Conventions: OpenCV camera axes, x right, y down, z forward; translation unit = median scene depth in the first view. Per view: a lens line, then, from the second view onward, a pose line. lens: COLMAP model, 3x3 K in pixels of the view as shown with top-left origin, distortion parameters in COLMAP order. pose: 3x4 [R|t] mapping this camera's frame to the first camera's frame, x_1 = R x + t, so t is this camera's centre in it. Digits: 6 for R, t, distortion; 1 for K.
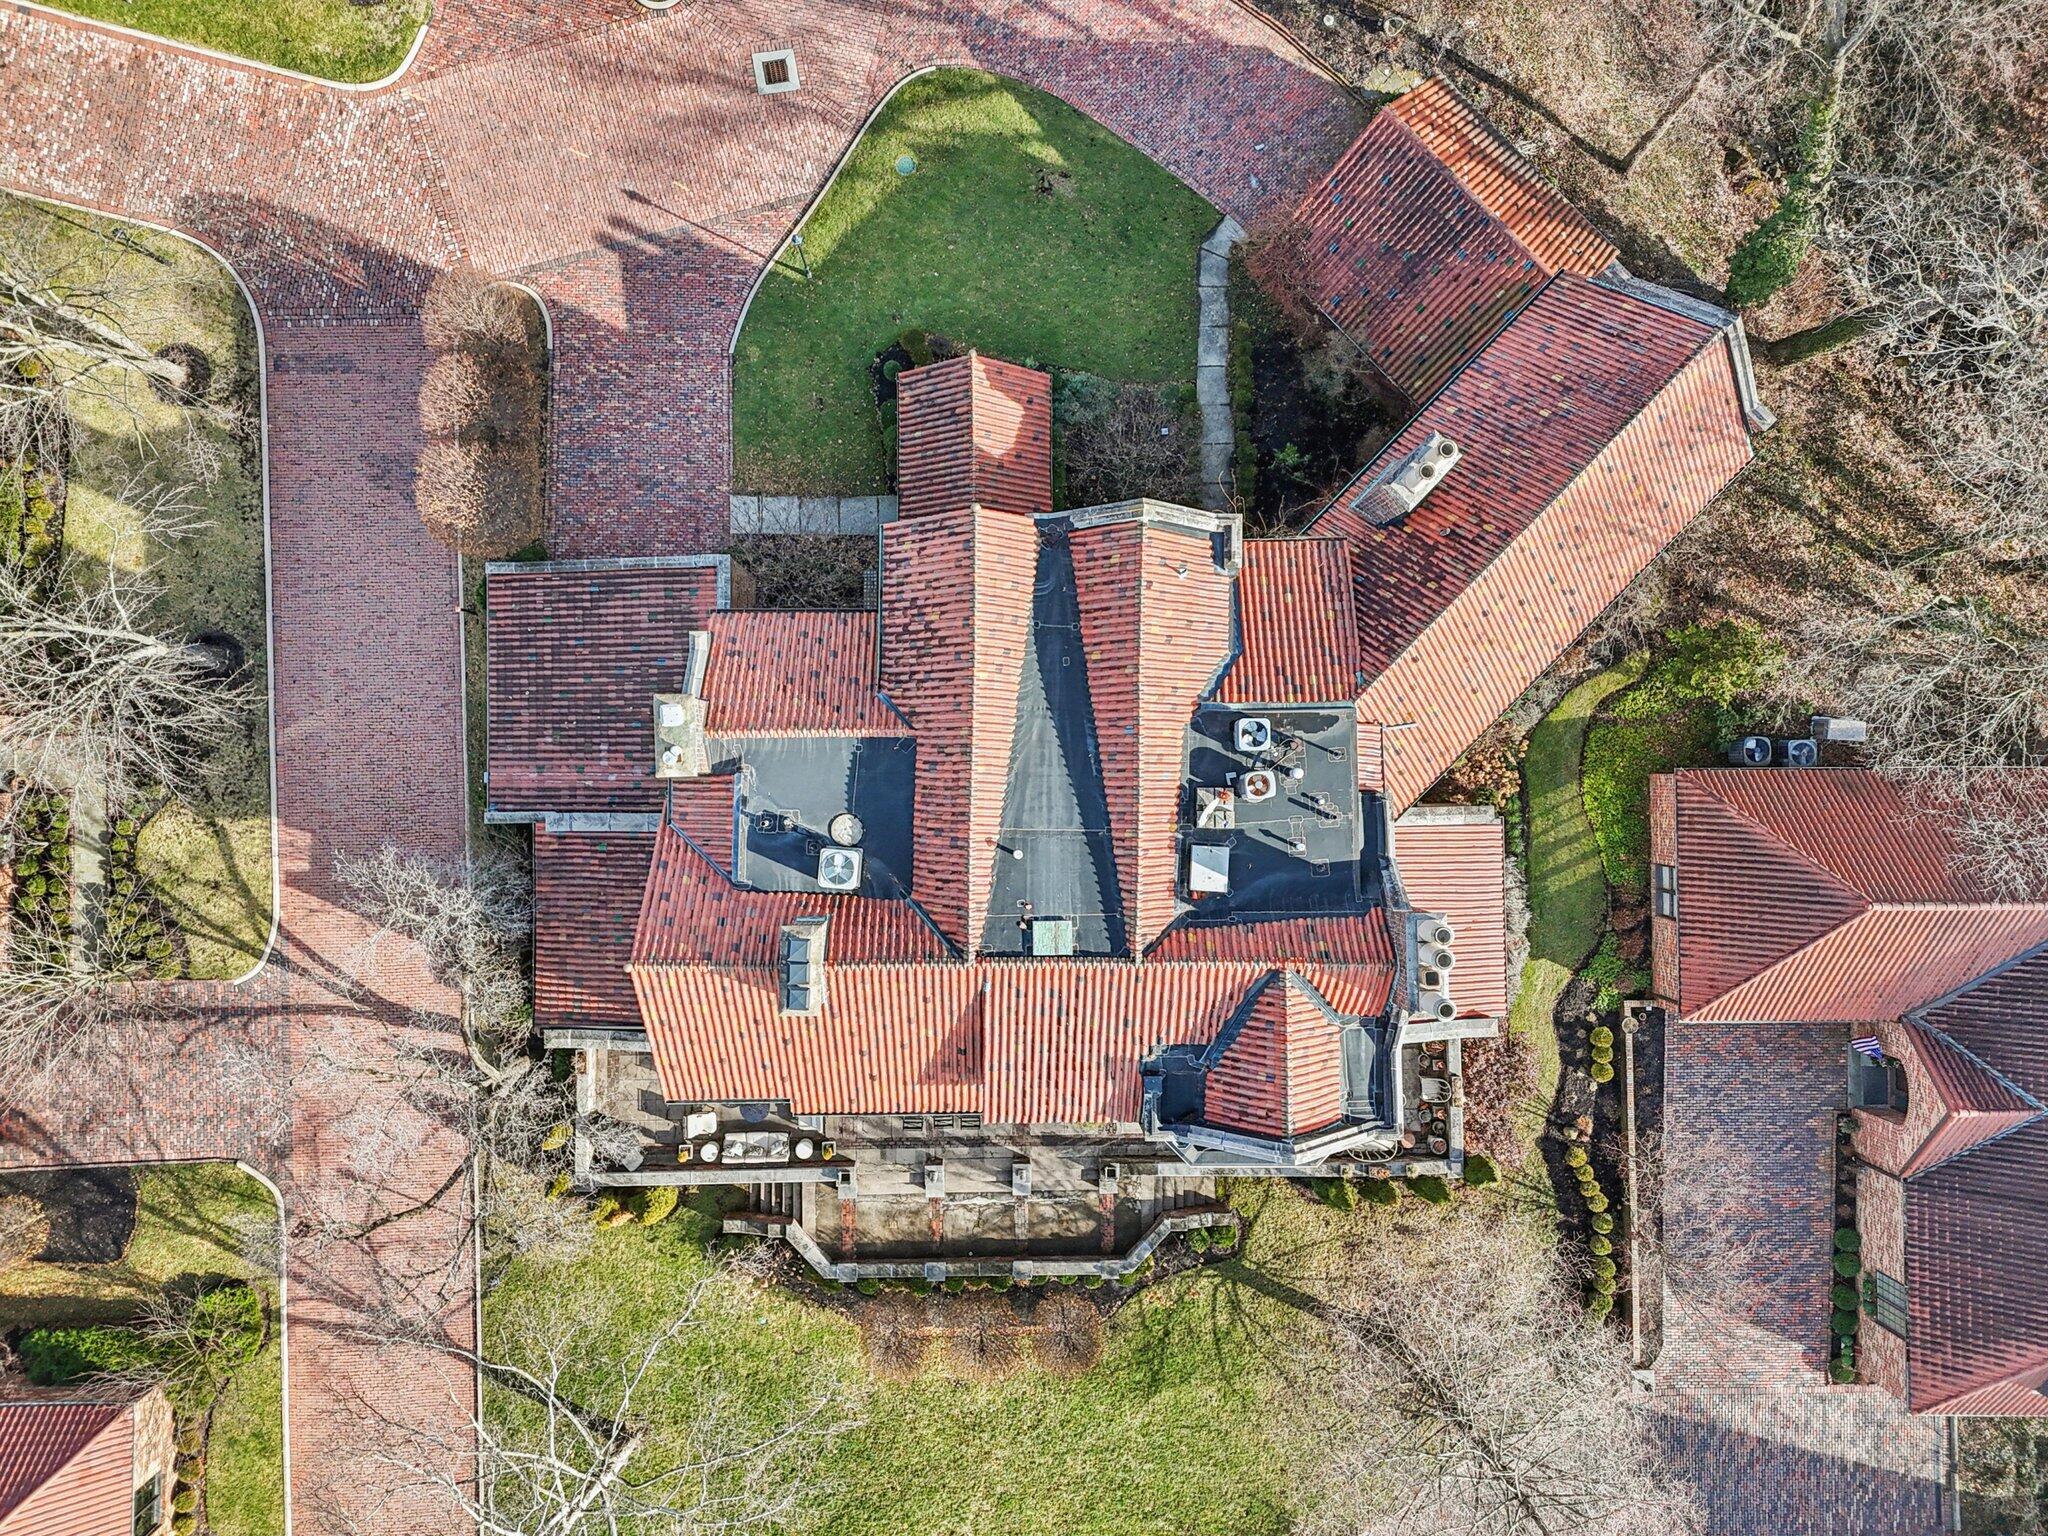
lens RADIAL K [[1486.4, 0, 1024.0], [0, 1486.4, 768.0], [0, 0, 1]] dist [0.076892, -0.086257]
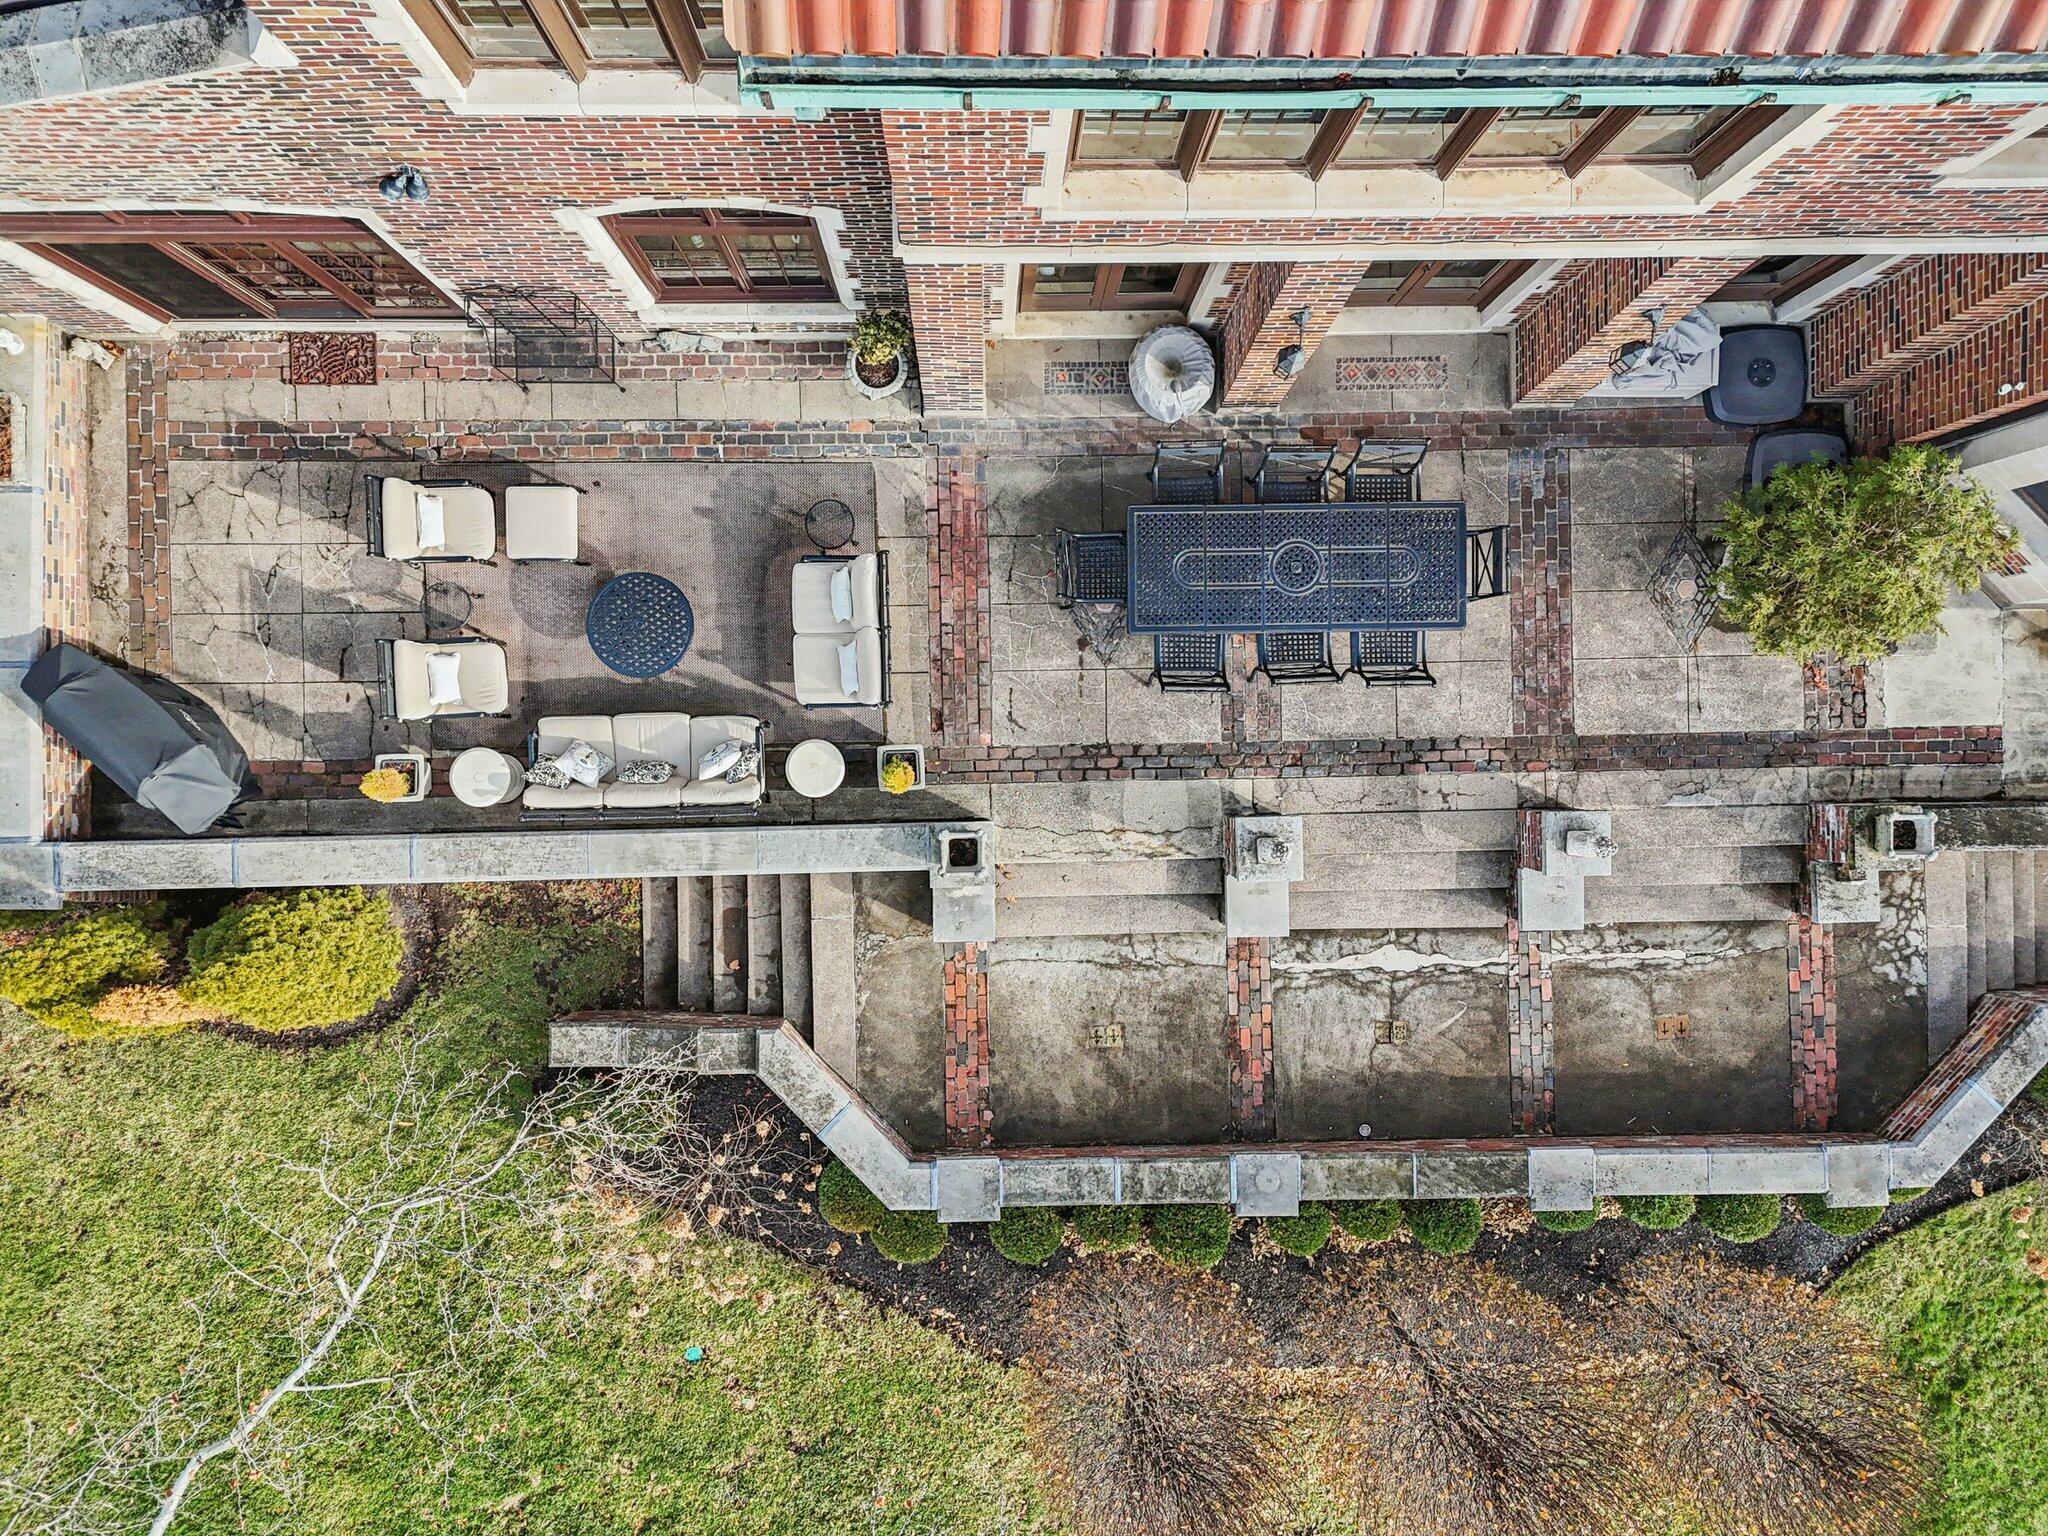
lens RADIAL K [[1486.4, 0, 1024.0], [0, 1486.4, 768.0], [0, 0, 1]] dist [0.076892, -0.086257]
pose [[0.999915, -0.012771, -0.002485, -0.104880], [0.012807, 0.999802, 0.015226, 0.248864], [0.002290, -0.015256, 0.999881, 0.706236]]
